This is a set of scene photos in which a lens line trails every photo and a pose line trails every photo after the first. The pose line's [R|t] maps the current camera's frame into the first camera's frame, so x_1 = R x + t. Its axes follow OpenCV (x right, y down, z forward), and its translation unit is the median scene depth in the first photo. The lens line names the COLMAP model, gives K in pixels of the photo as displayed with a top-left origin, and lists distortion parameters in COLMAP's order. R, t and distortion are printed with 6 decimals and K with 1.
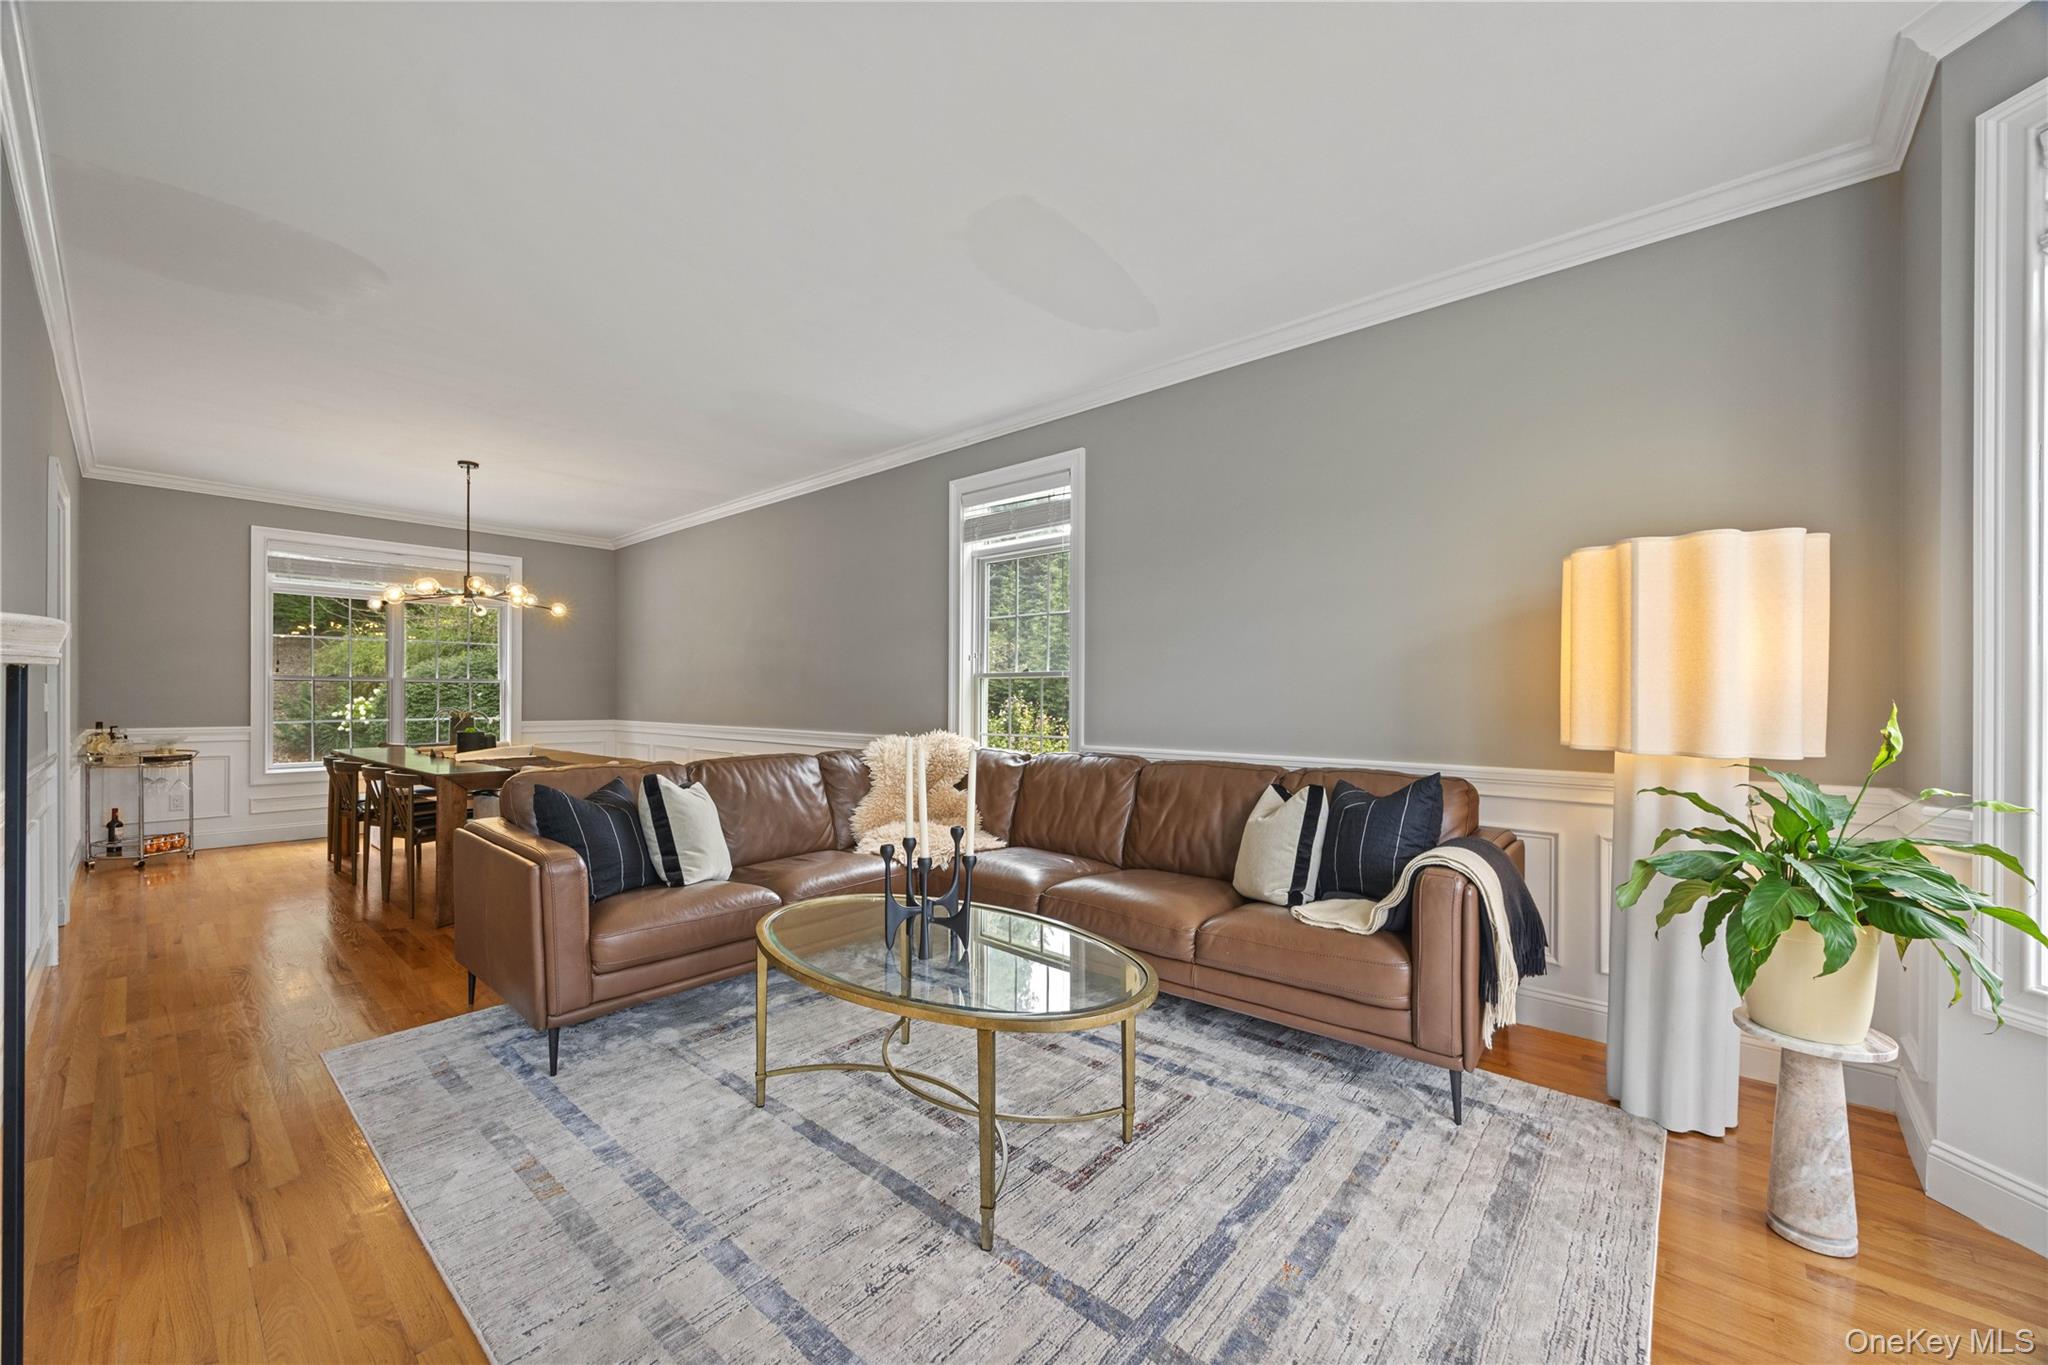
lens RADIAL K [[780.3, 0, 1016.8], [0, 780.3, 691.8], [0, 0, 1]] dist [-0.000269, -0.000257]
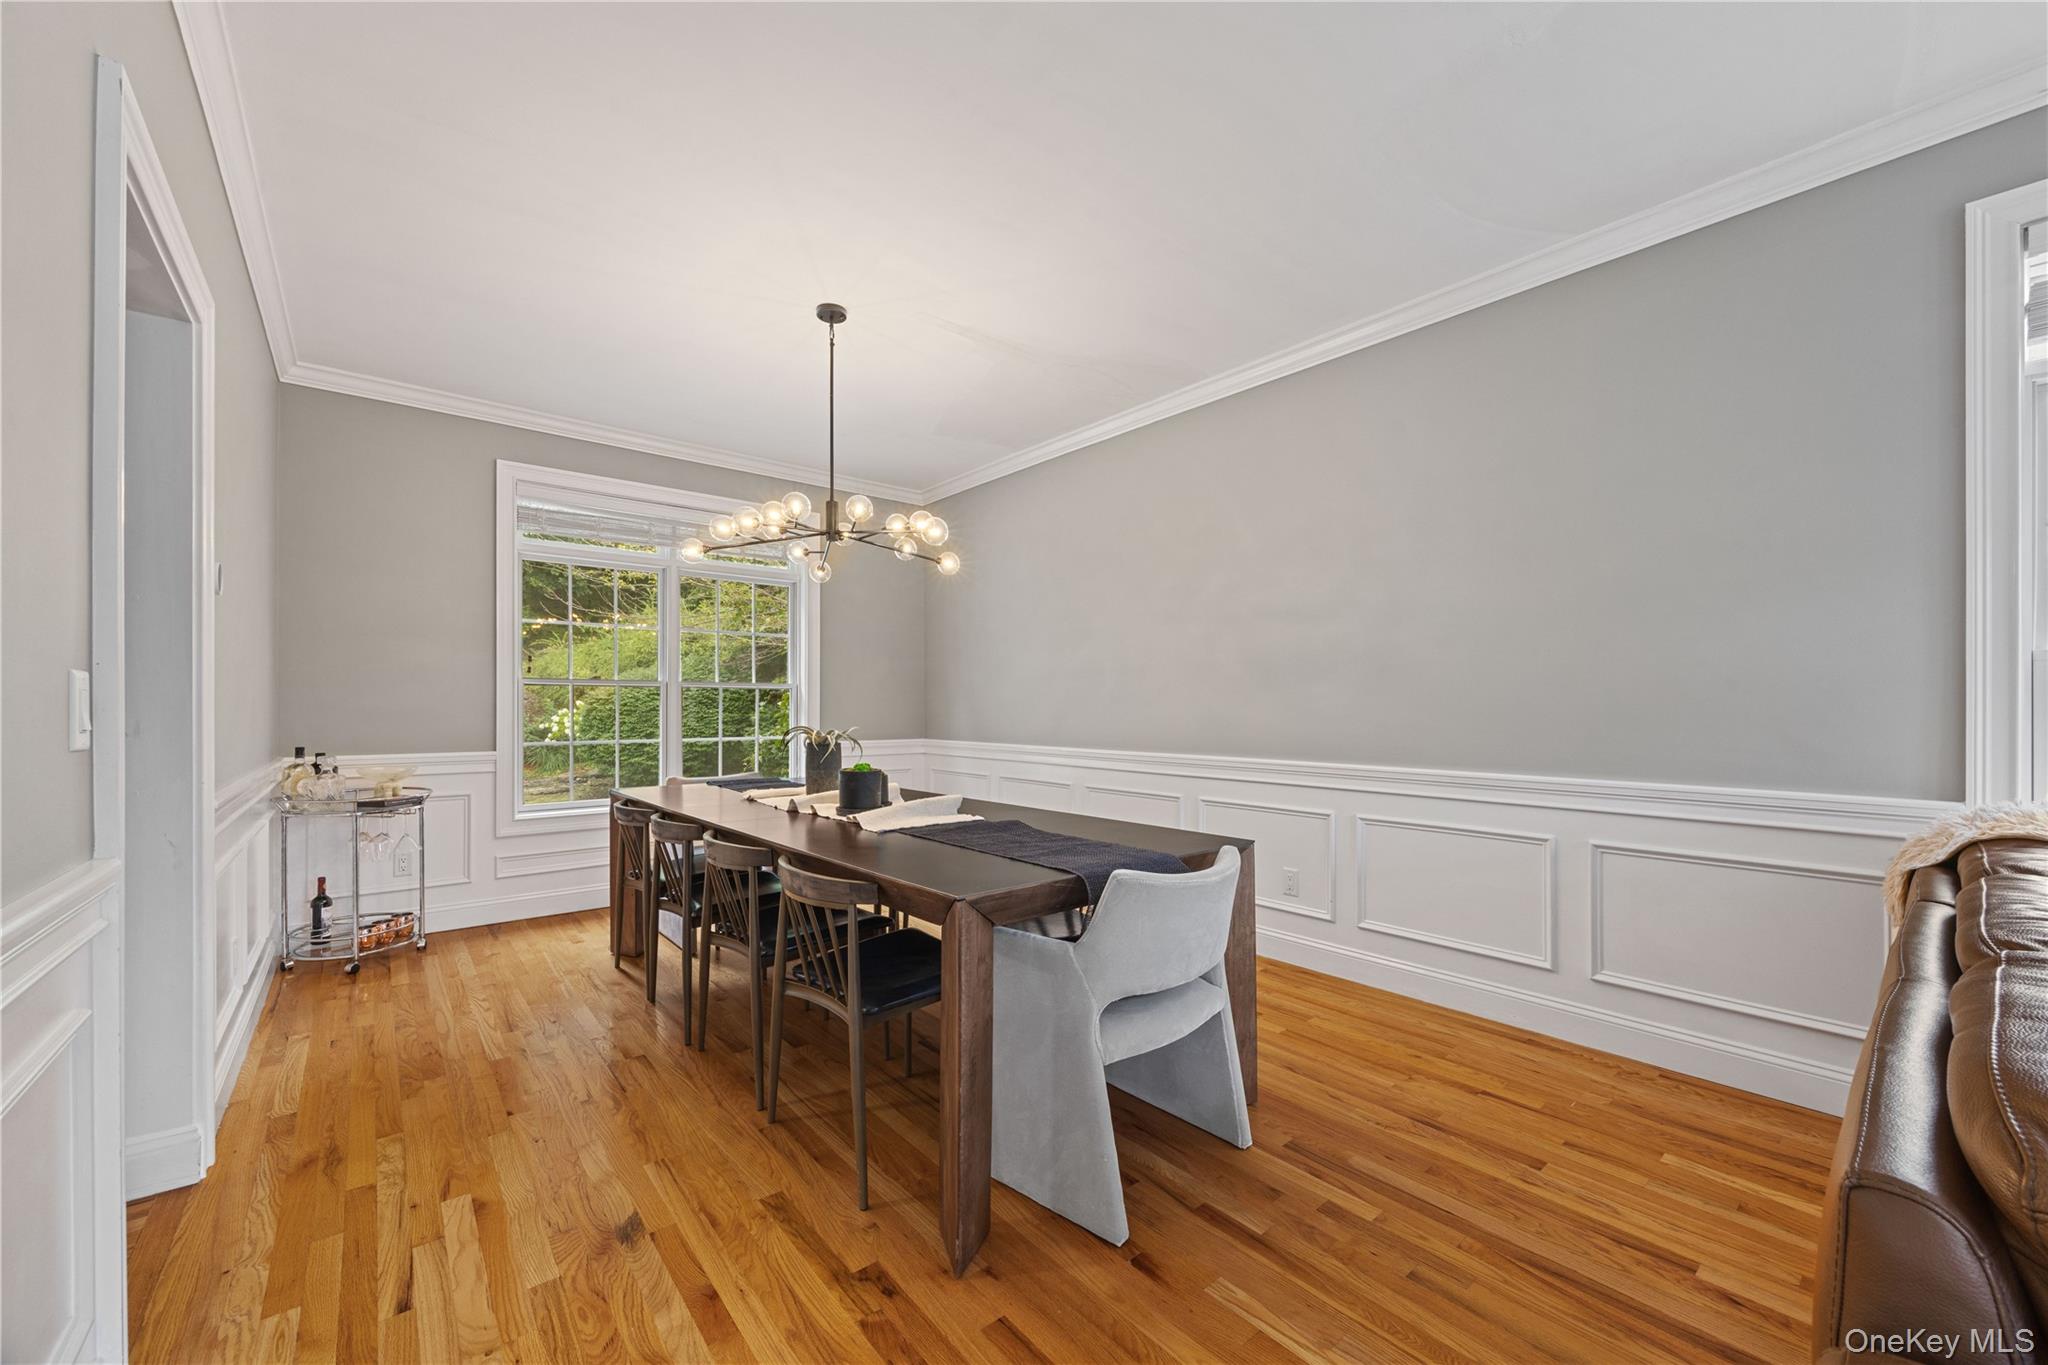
lens RADIAL K [[780.3, 0, 1023.8], [0, 780.3, 702.3], [0, 0, 1]] dist [-0.000269, -0.000257]
pose [[0.988563, -0.002685, -0.150782, -0.448230], [0.002520, 0.999996, -0.001286, 0.003502], [0.150785, 0.000891, 0.988566, 0.417140]]
